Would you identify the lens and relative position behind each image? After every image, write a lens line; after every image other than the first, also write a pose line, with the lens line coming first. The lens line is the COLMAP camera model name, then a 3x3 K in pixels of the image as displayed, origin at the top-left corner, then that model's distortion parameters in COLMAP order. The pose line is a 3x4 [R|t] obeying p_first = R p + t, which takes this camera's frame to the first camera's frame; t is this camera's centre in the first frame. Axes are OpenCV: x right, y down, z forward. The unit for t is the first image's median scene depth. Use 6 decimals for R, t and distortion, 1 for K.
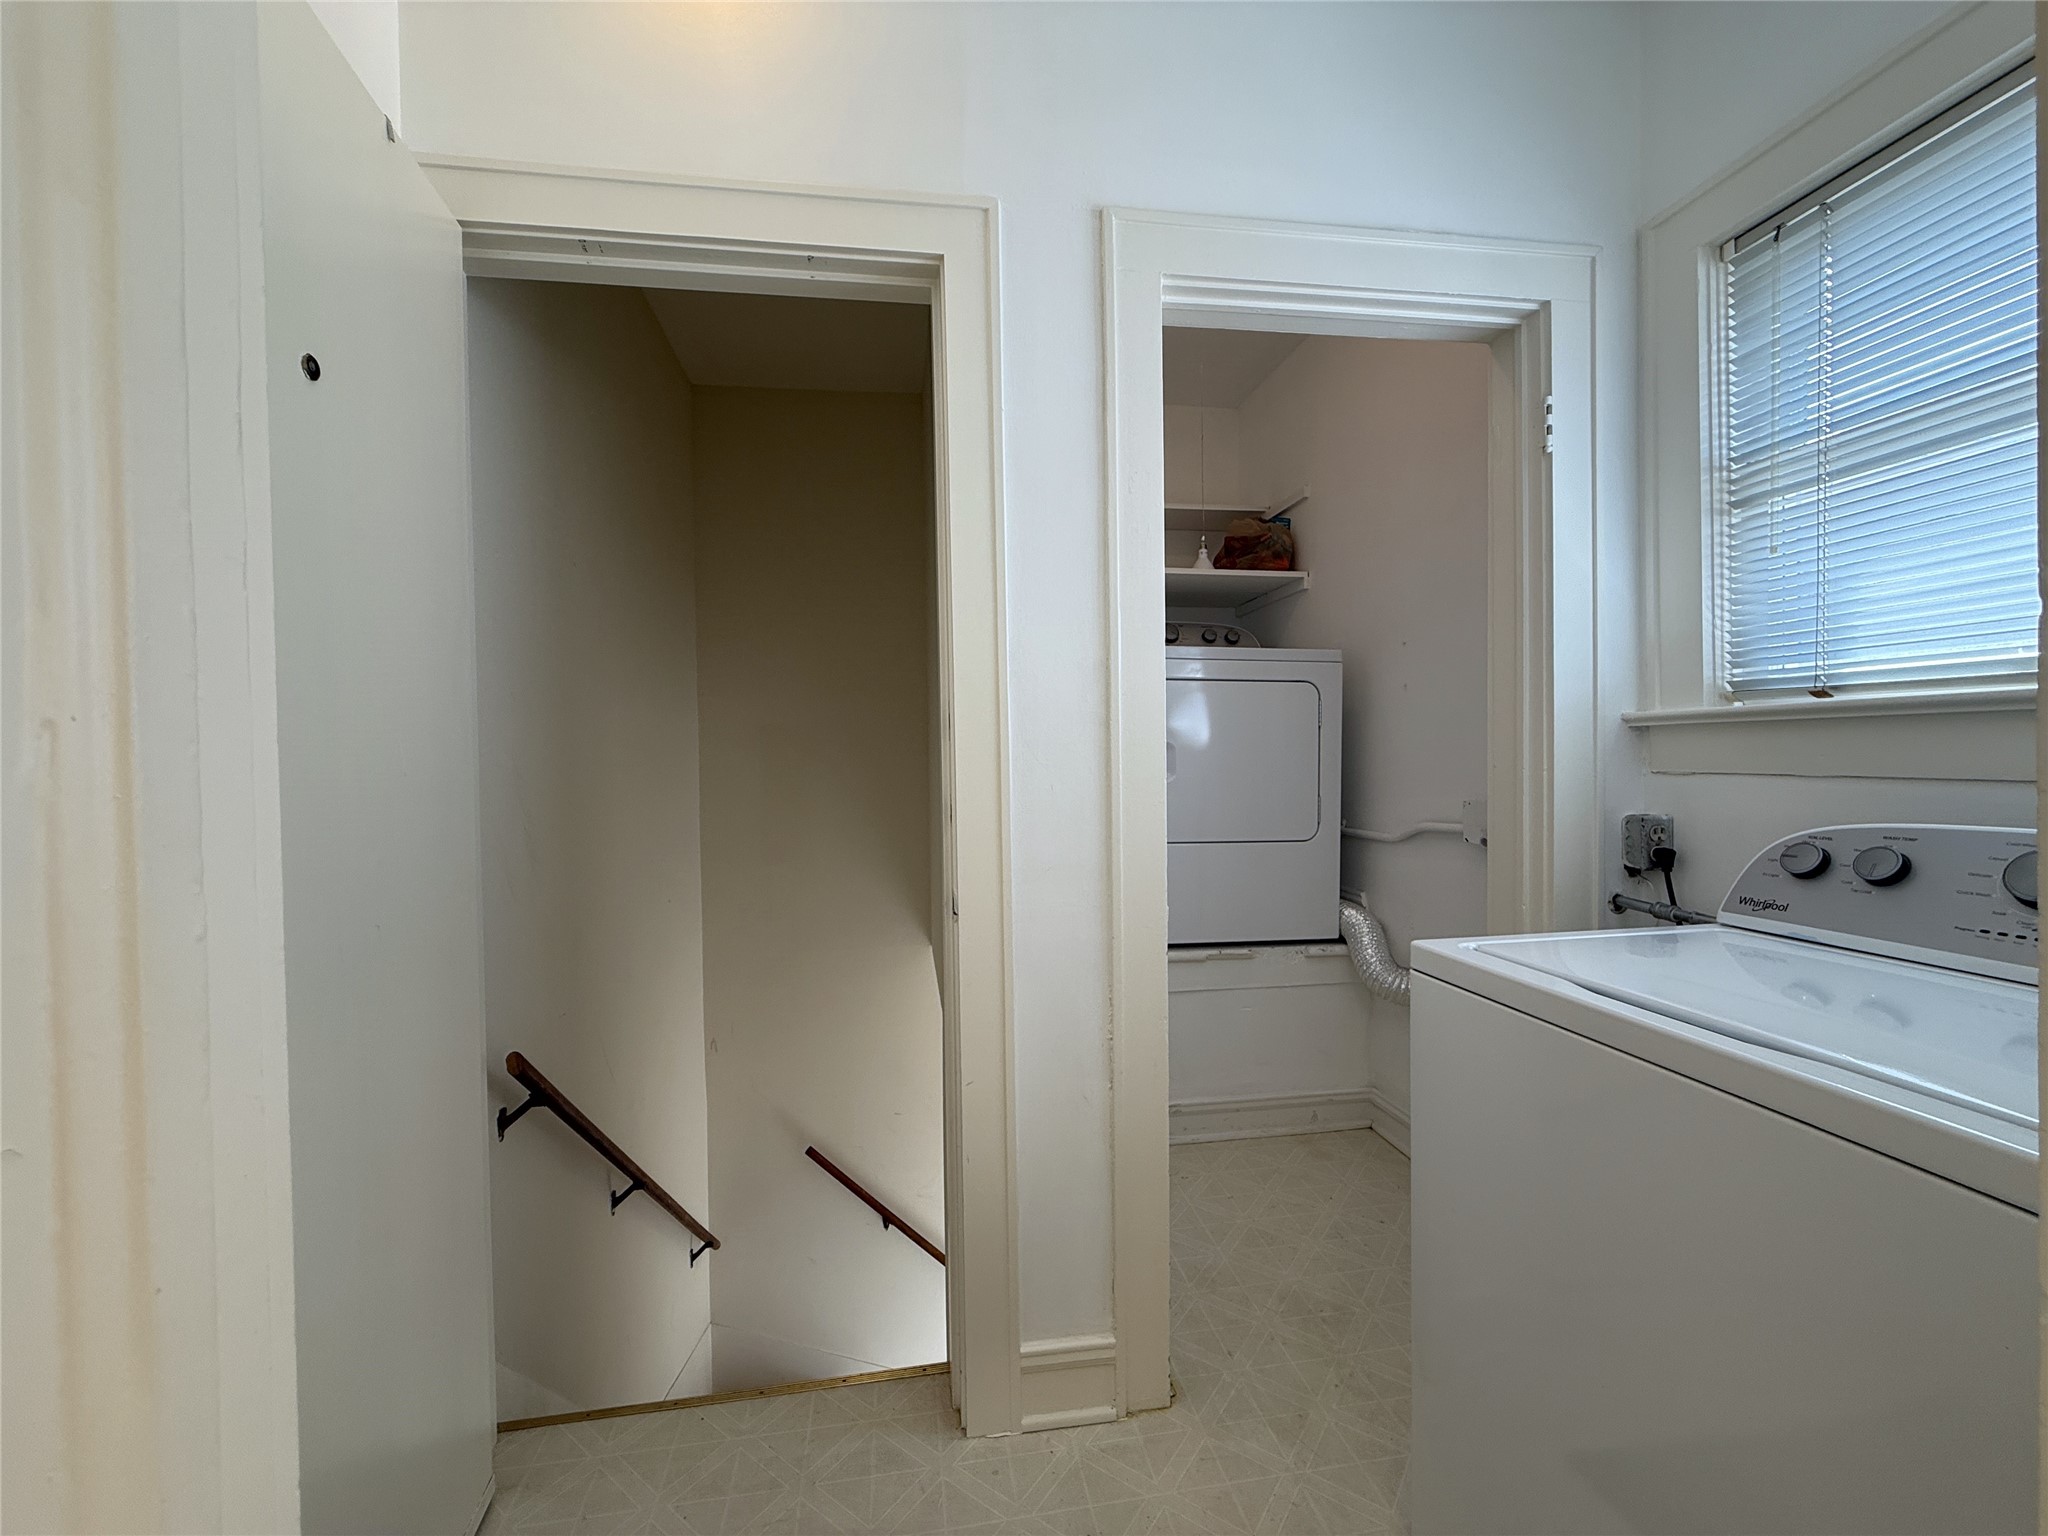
lens RADIAL K [[823.3, 0, 1015.9], [0, 823.3, 759.2], [0, 0, 1]] dist [-0.001100, 0.000570]
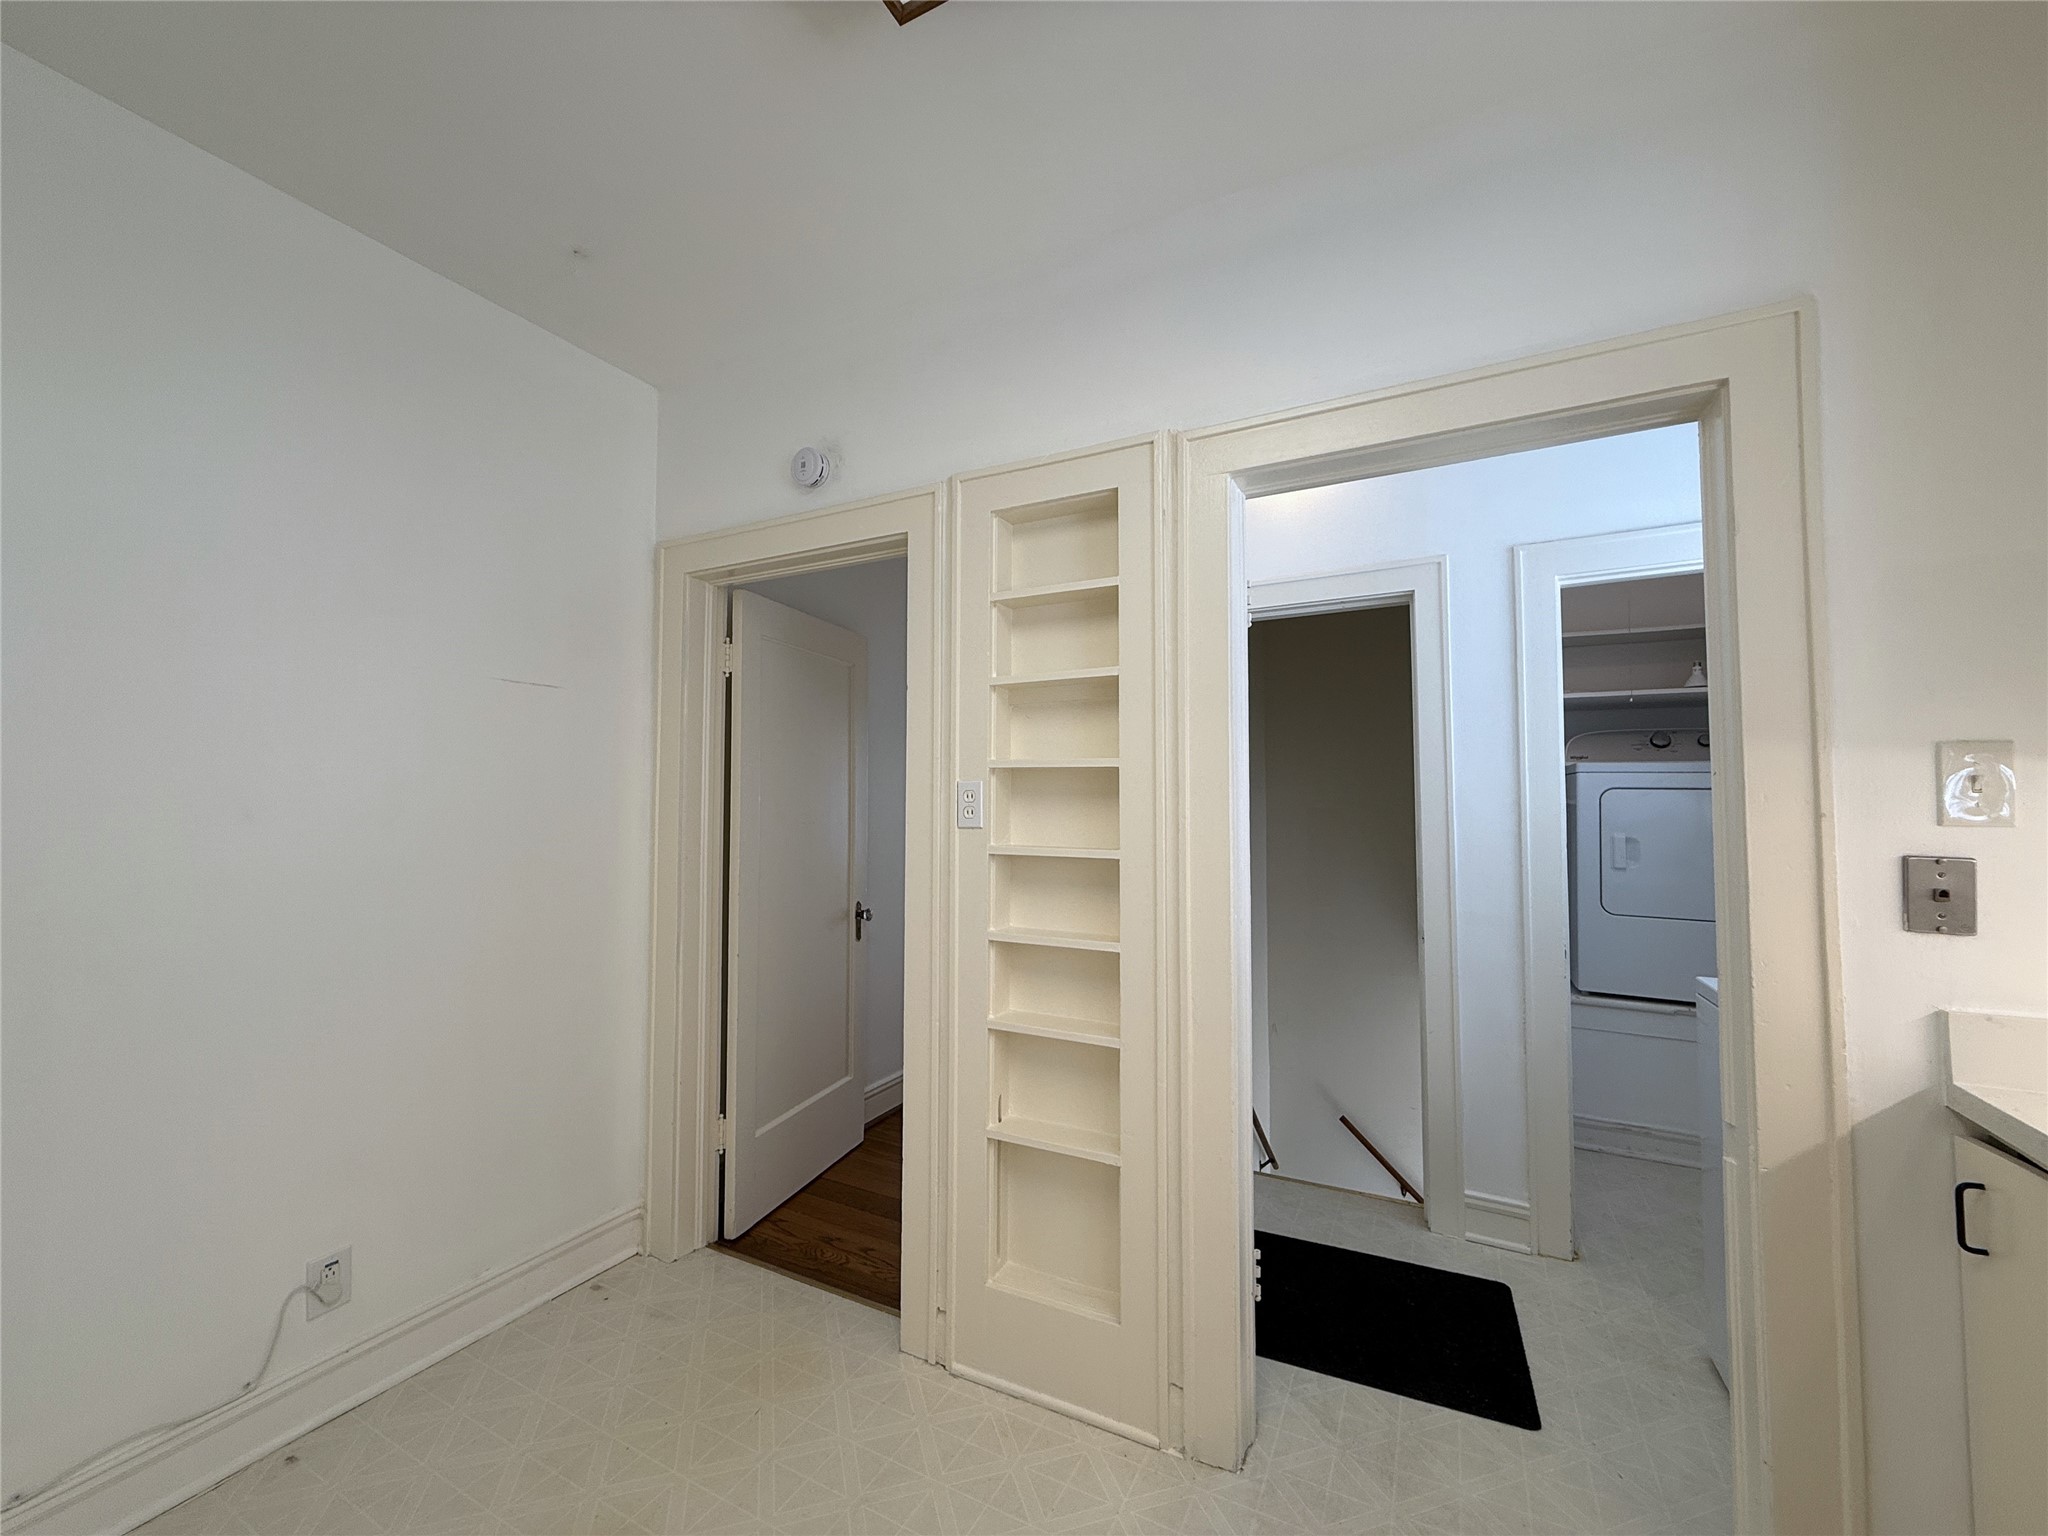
lens RADIAL K [[823.3, 0, 1014.0], [0, 823.3, 770.8], [0, 0, 1]] dist [-0.001100, 0.000570]
pose [[0.808553, -0.010776, -0.588324, 0.269736], [-0.020756, 0.998688, -0.046817, -0.080896], [0.588057, 0.050065, 0.807269, -1.026631]]
